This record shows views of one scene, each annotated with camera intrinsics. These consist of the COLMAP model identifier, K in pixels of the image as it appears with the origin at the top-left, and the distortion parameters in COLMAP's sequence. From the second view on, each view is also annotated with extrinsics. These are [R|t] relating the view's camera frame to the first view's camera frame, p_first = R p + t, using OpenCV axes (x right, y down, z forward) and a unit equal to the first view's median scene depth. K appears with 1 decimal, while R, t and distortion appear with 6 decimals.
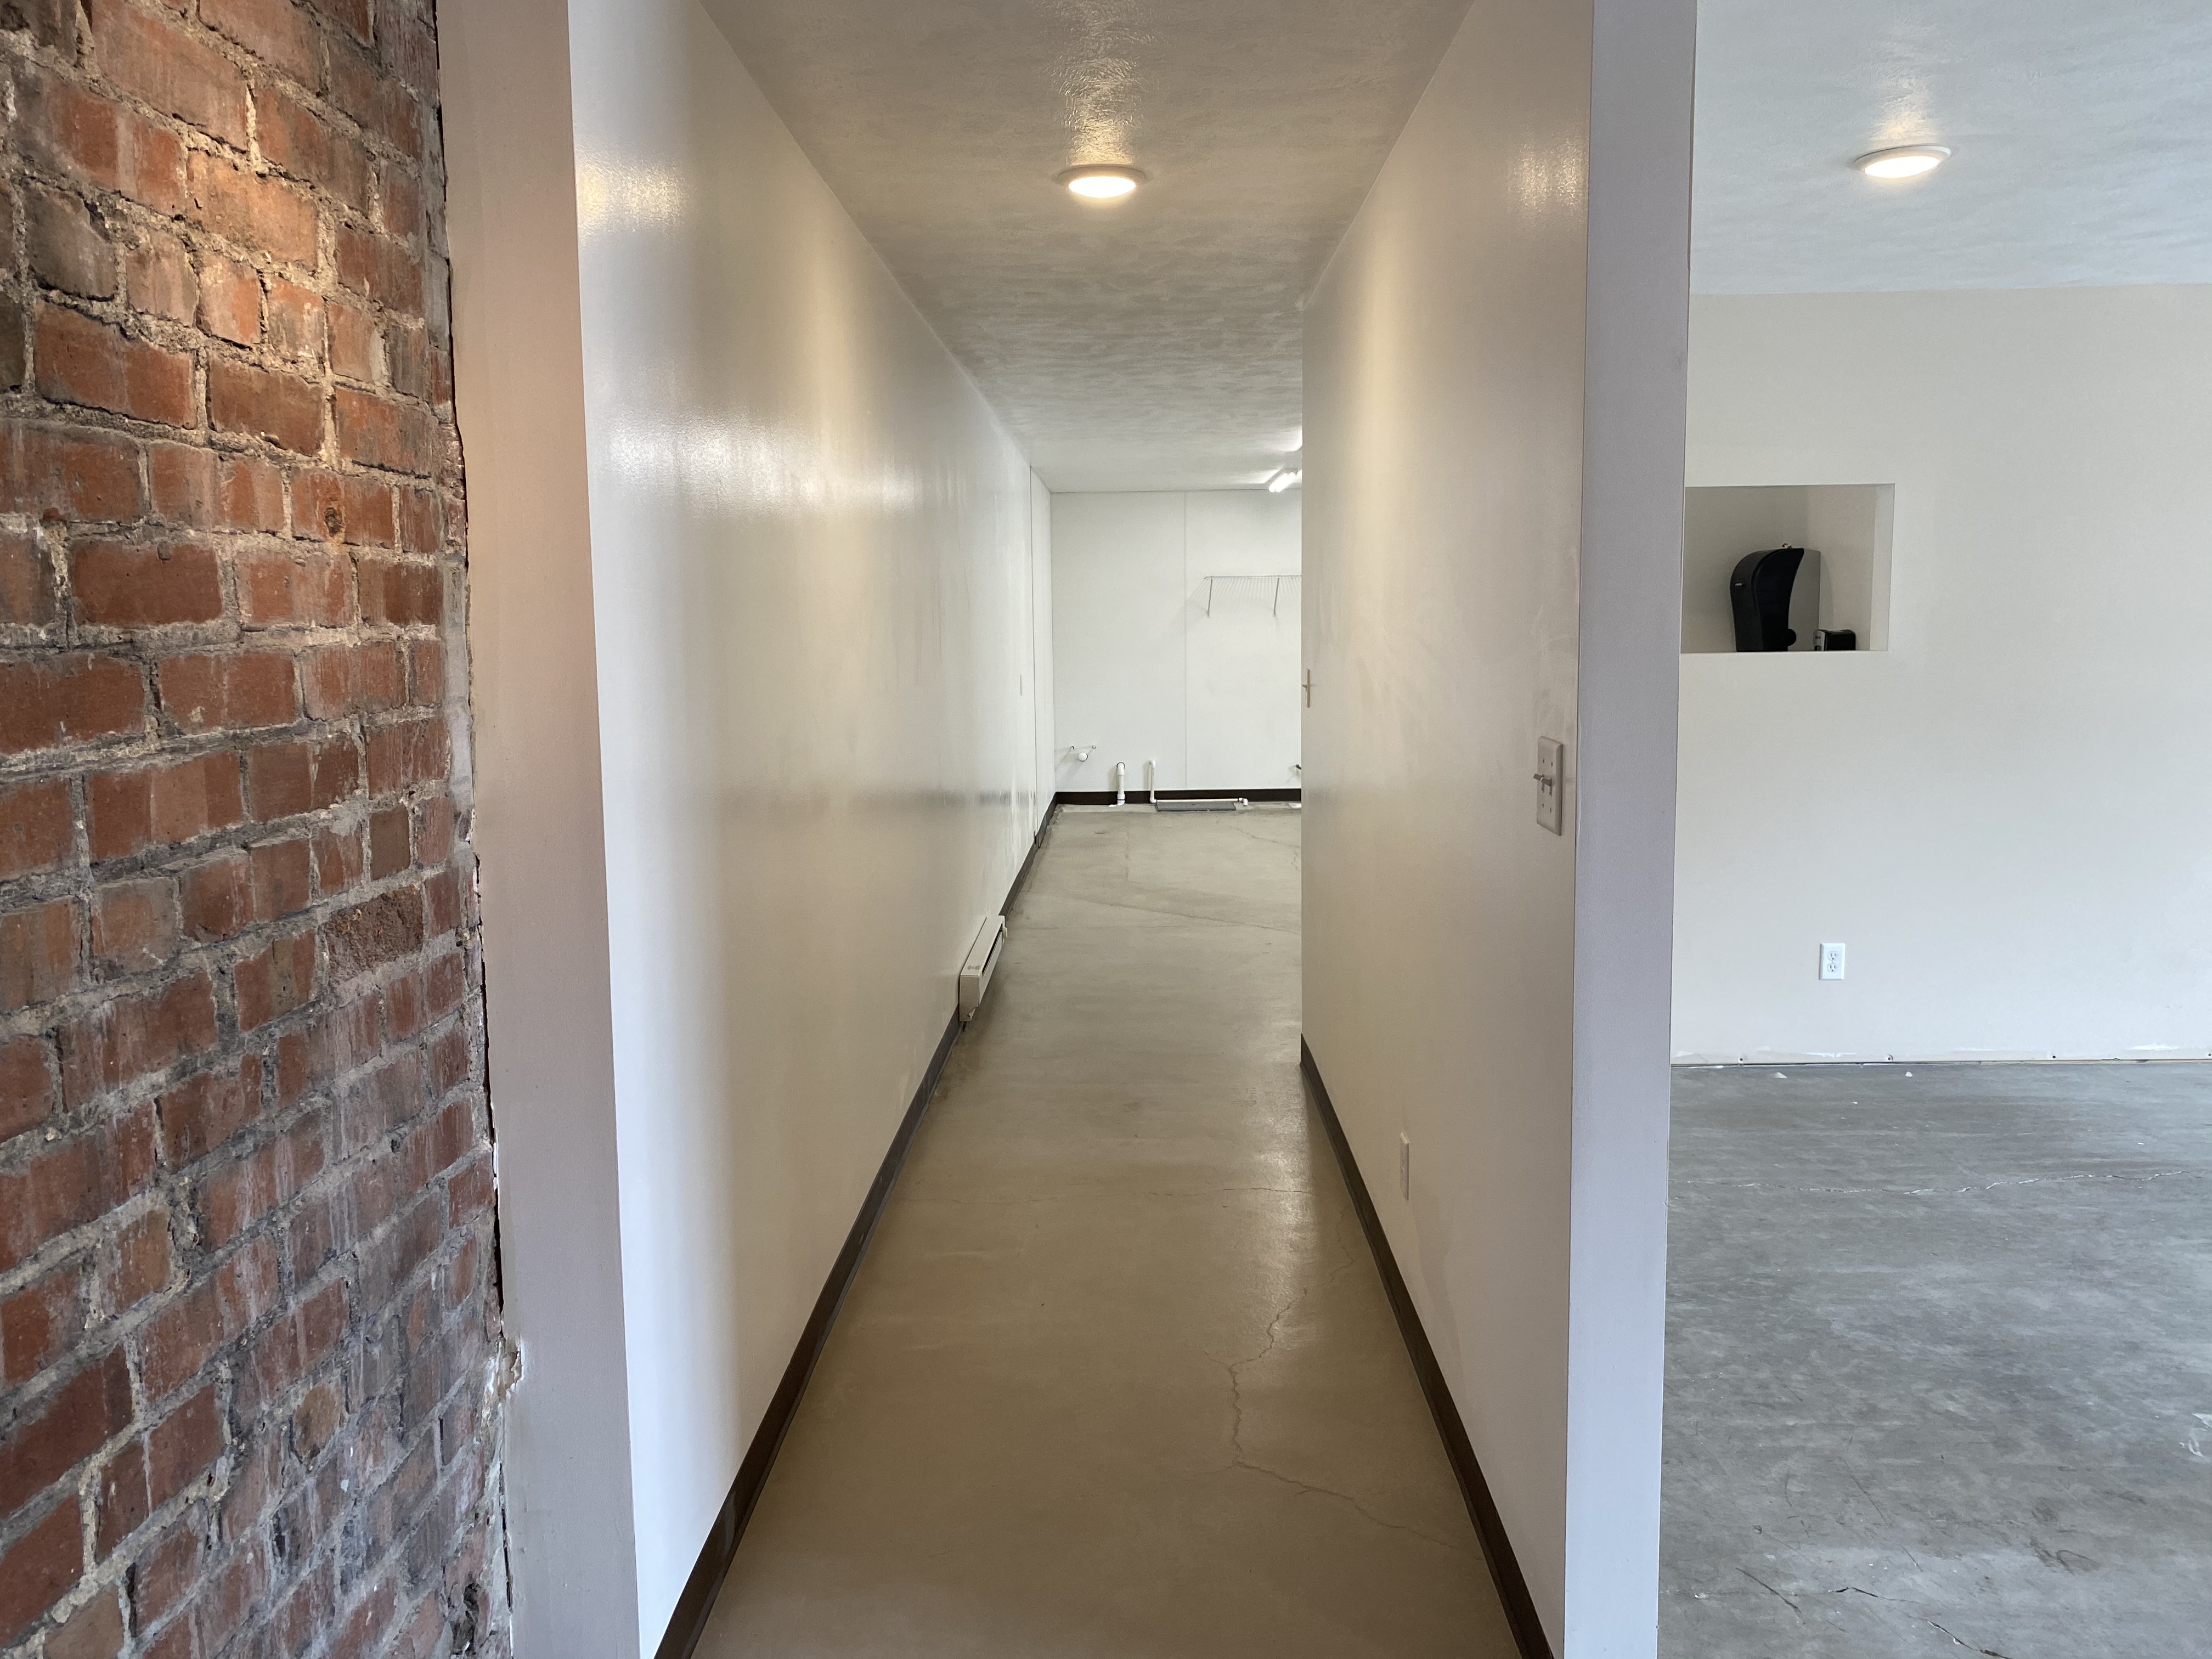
lens RADIAL K [[1687.8, 0, 1103.5], [0, 1687.8, 824.6], [0, 0, 1]] dist [0.033488, -0.039201]
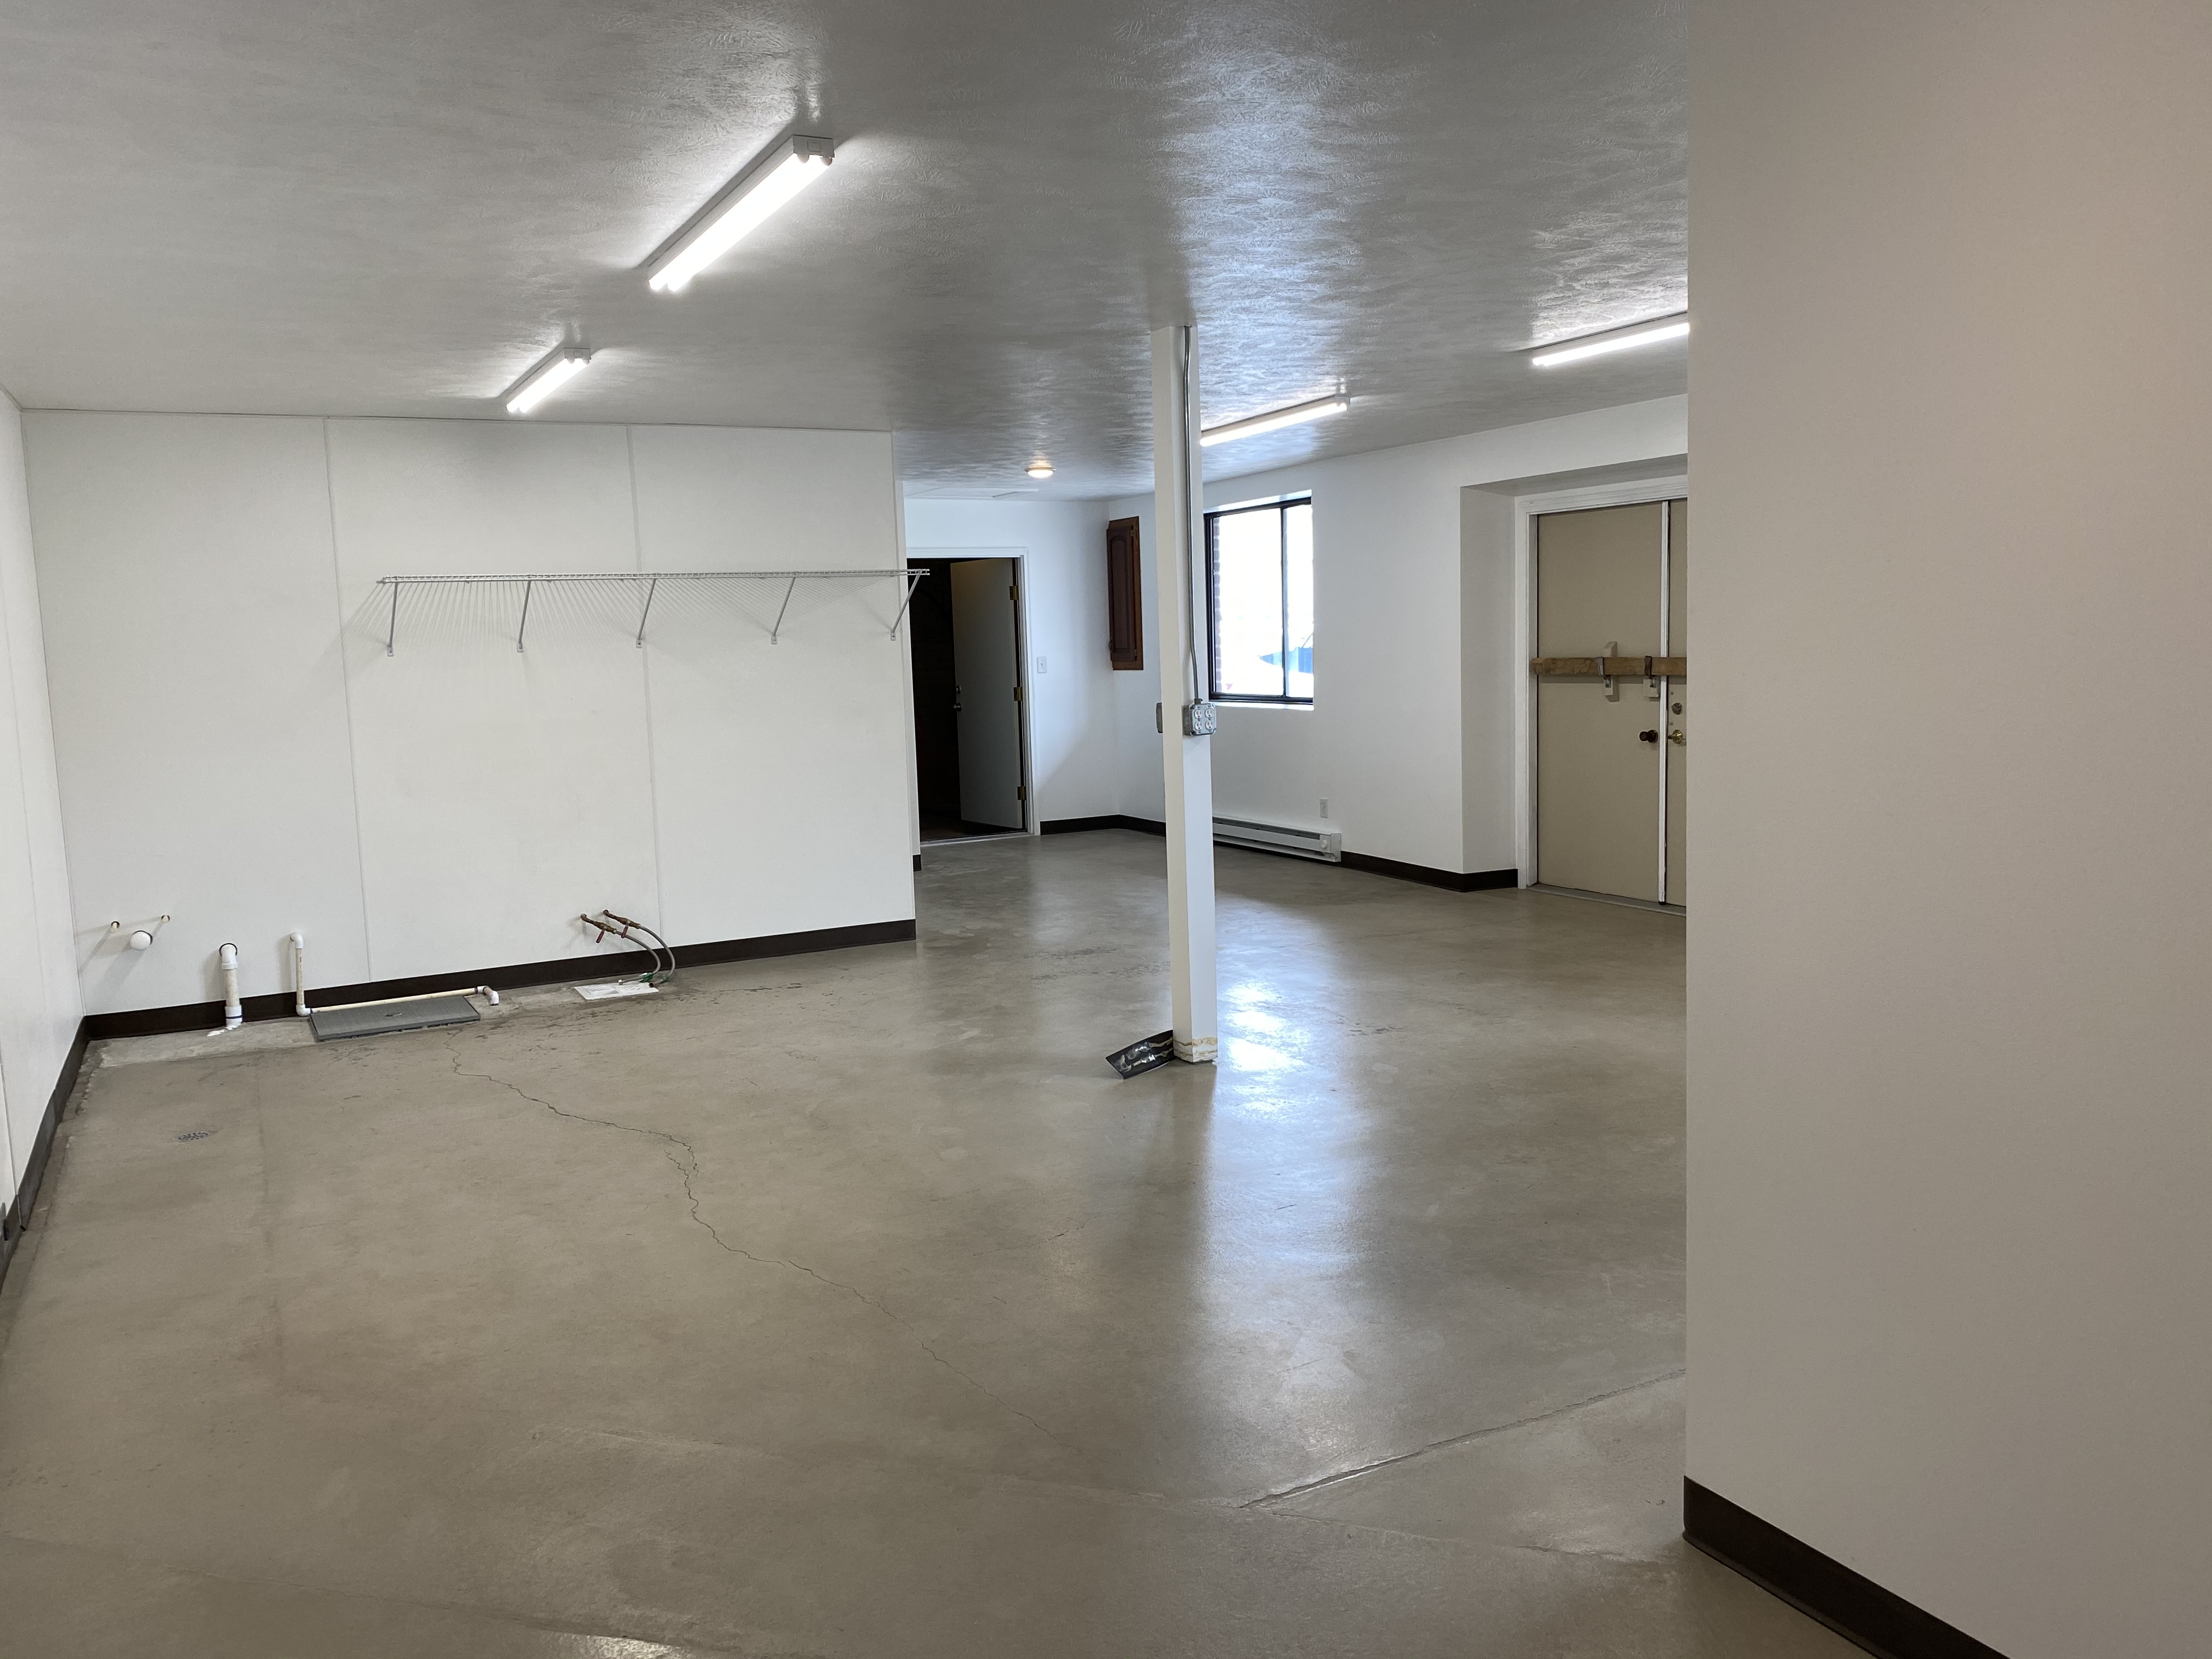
lens RADIAL K [[1687.8, 0, 1078.9], [0, 1687.8, 826.0], [0, 0, 1]] dist [0.033488, -0.039201]
pose [[0.884418, -0.067087, 0.461848, 0.003100], [0.076538, 0.997065, -0.001736, -0.051642], [-0.460376, 0.036884, 0.886957, 0.426683]]
